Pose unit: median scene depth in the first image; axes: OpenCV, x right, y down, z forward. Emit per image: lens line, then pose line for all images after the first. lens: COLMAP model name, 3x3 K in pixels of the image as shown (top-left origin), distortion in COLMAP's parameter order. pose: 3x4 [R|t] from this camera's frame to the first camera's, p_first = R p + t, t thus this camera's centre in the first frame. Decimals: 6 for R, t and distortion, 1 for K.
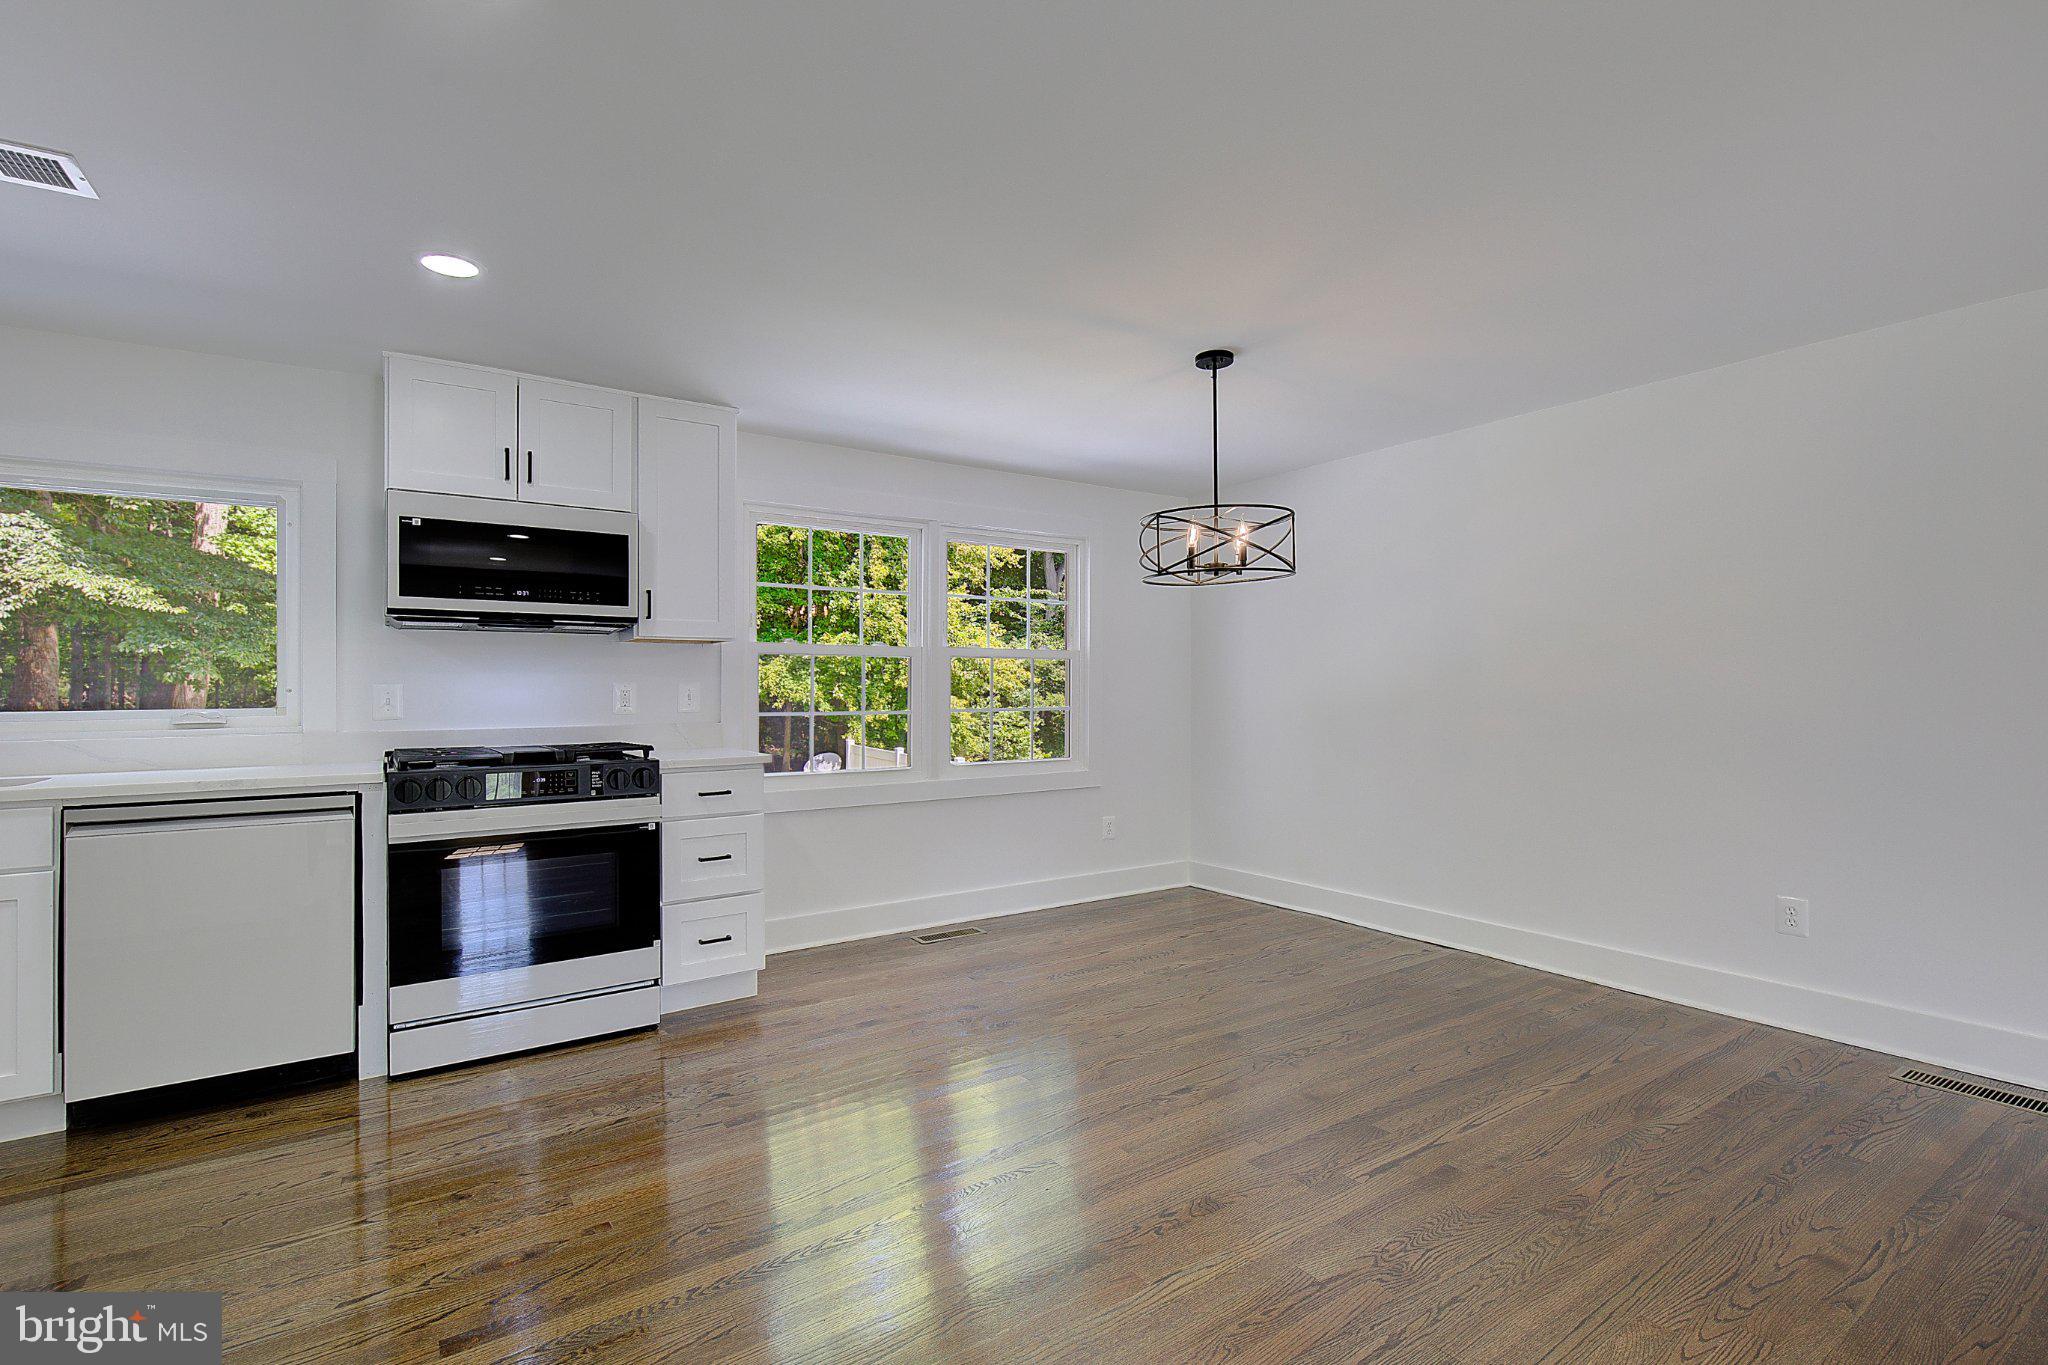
lens RADIAL K [[945.8, 0, 1073.7], [0, 945.8, 675.0], [0, 0, 1]] dist [0.000123, -0.000429]
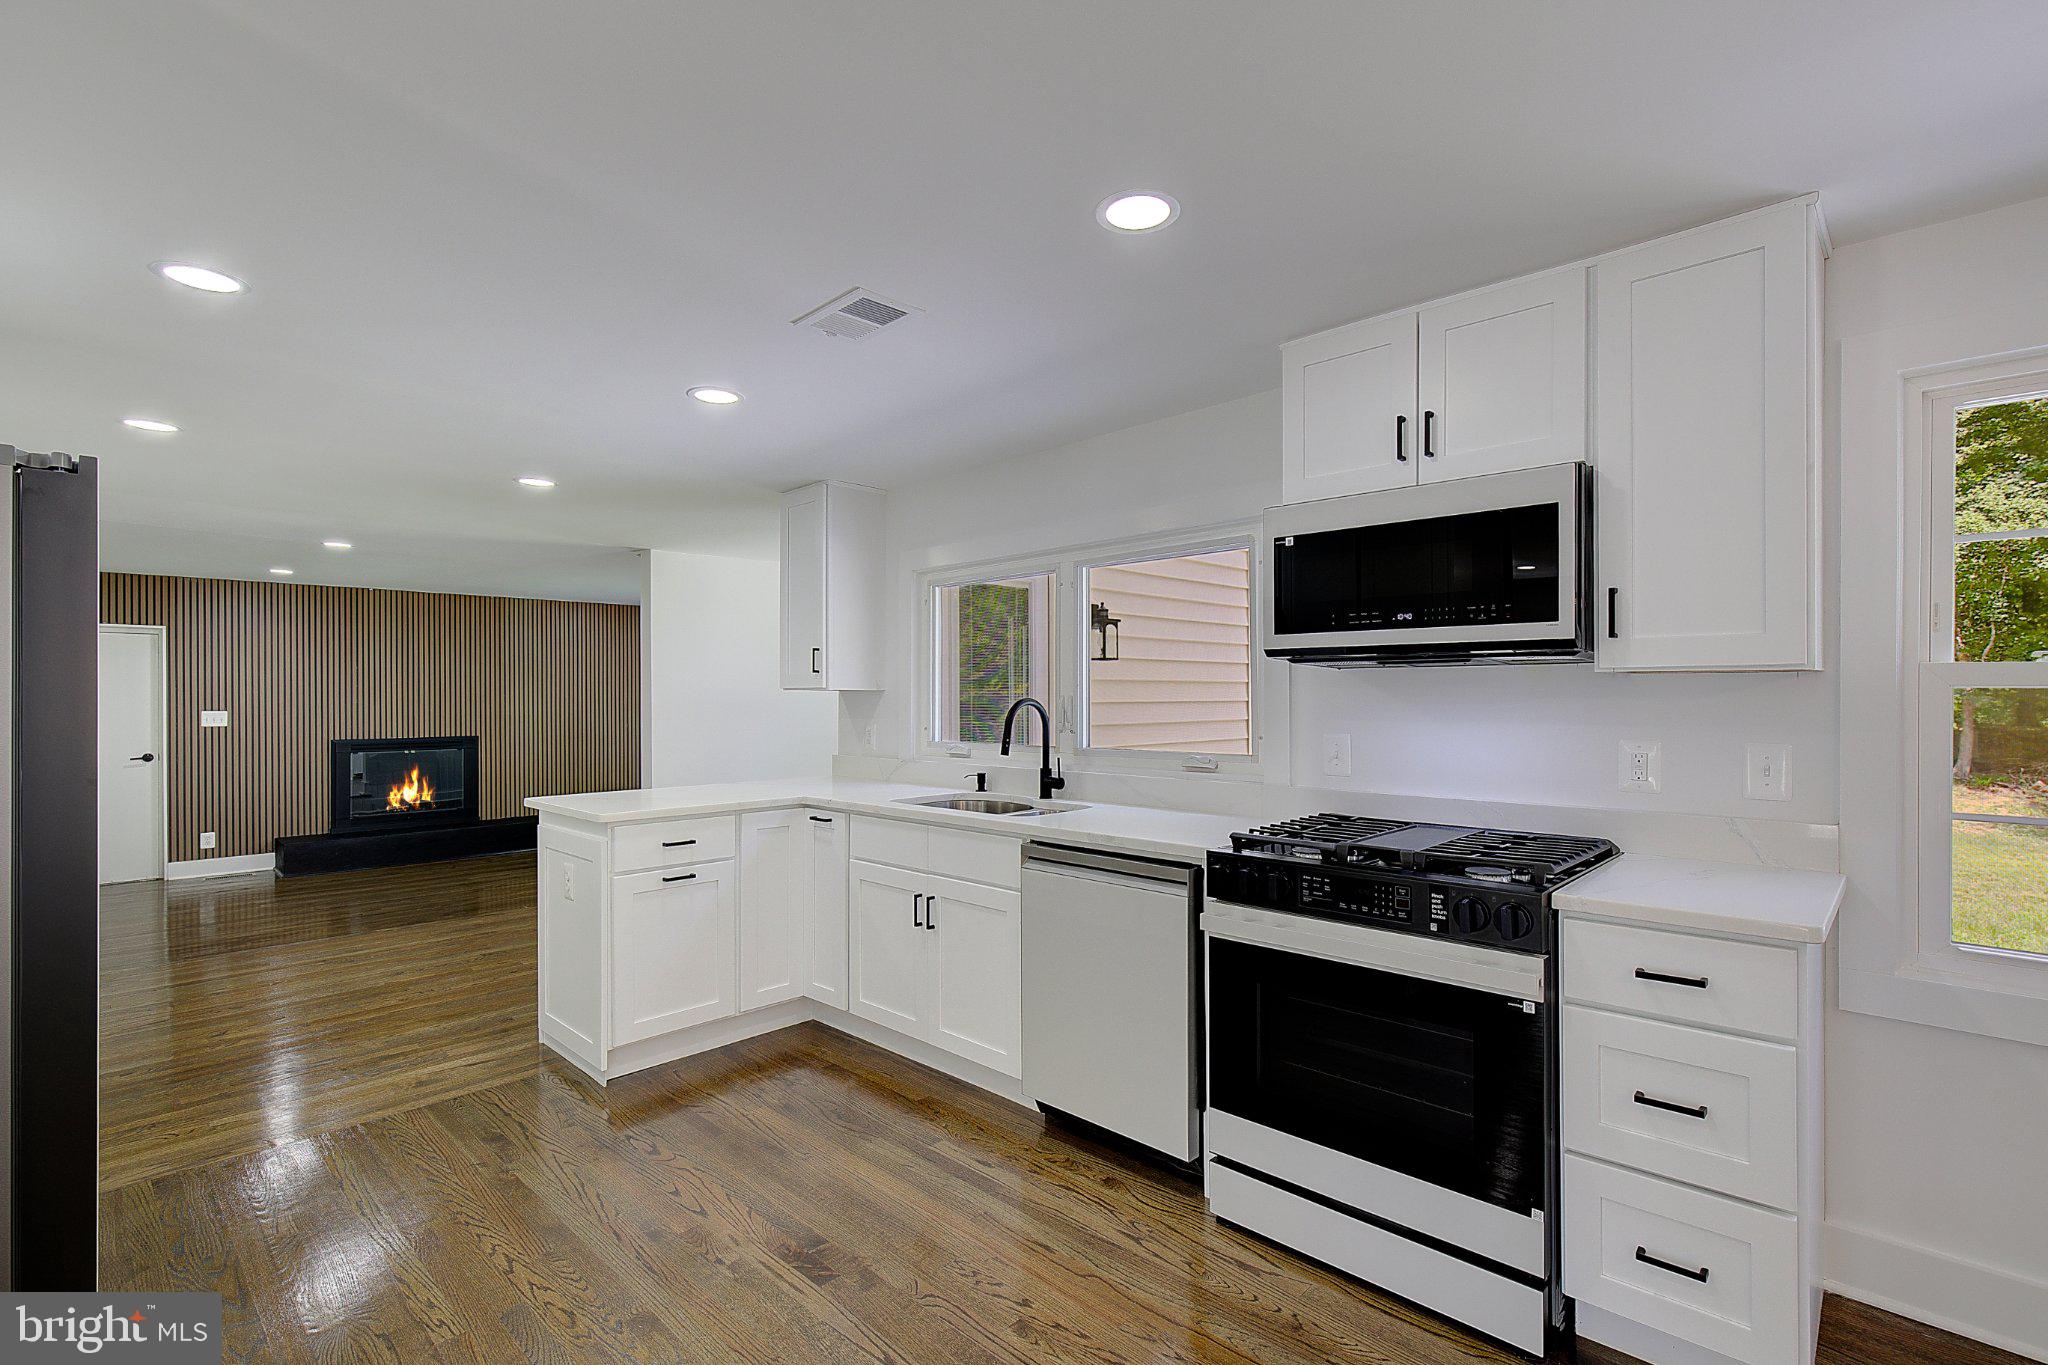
lens RADIAL K [[945.8, 0, 1034.5], [0, 945.8, 692.9], [0, 0, 1]] dist [0.000123, -0.000429]
pose [[0.189911, -0.002404, -0.981798, 0.057639], [0.009691, 0.999953, -0.000574, -0.032040], [0.981753, -0.009406, 0.189926, 0.597773]]
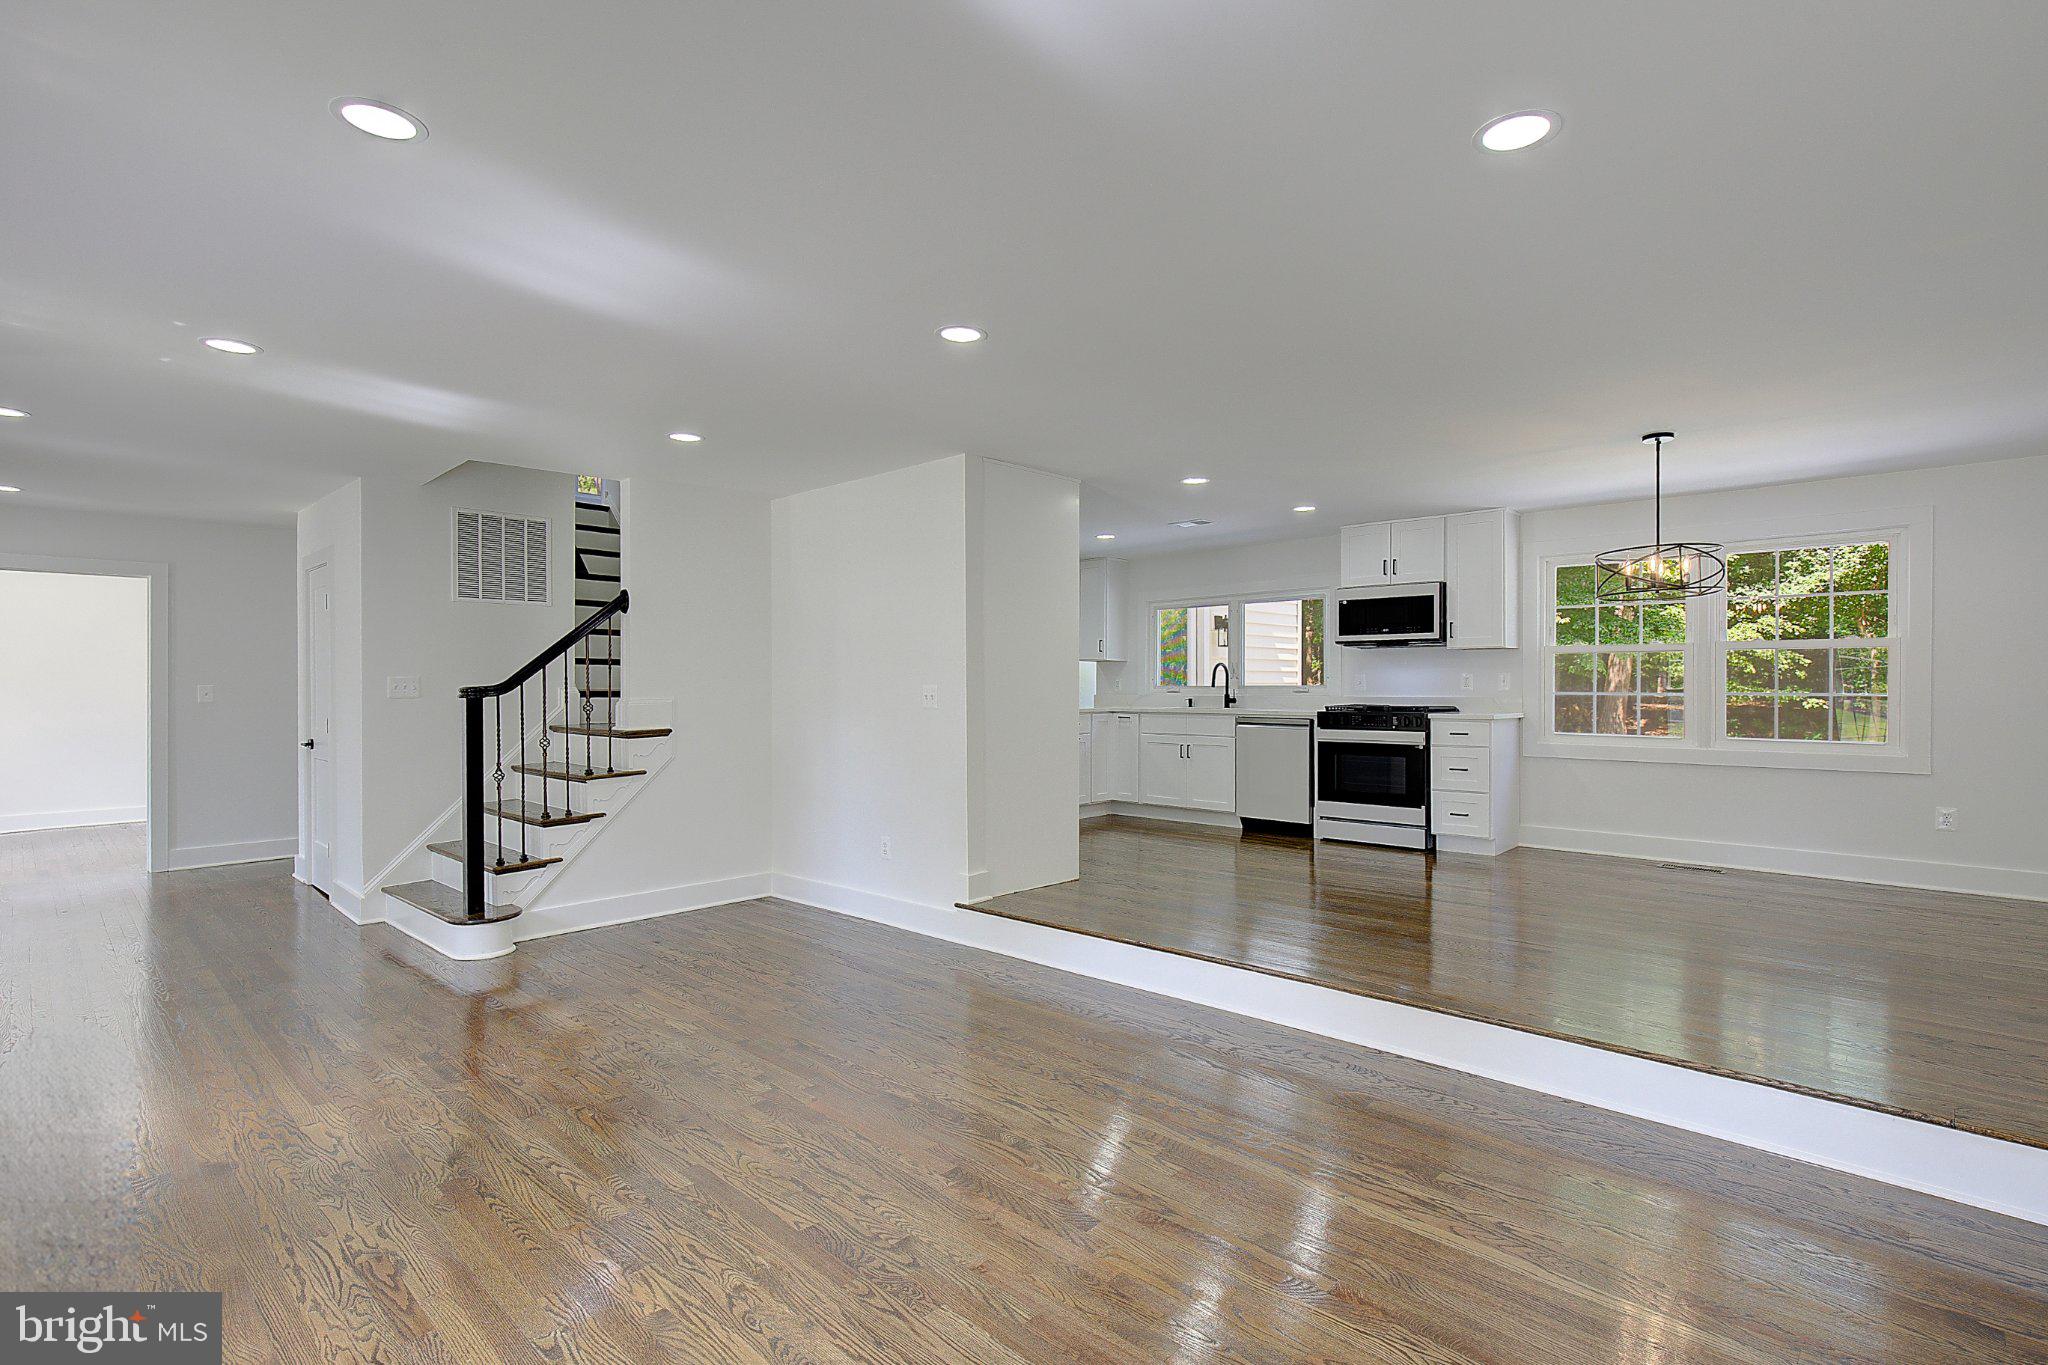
lens RADIAL K [[948.6, 0, 1047.3], [0, 948.6, 689.5], [0, 0, 1]] dist [-0.003933, 0.000119]
pose [[0.210854, 0.005320, -0.977503, 1.287826], [0.007807, 0.999944, 0.007126, 0.022444], [0.977486, -0.009134, 0.210801, -0.157635]]
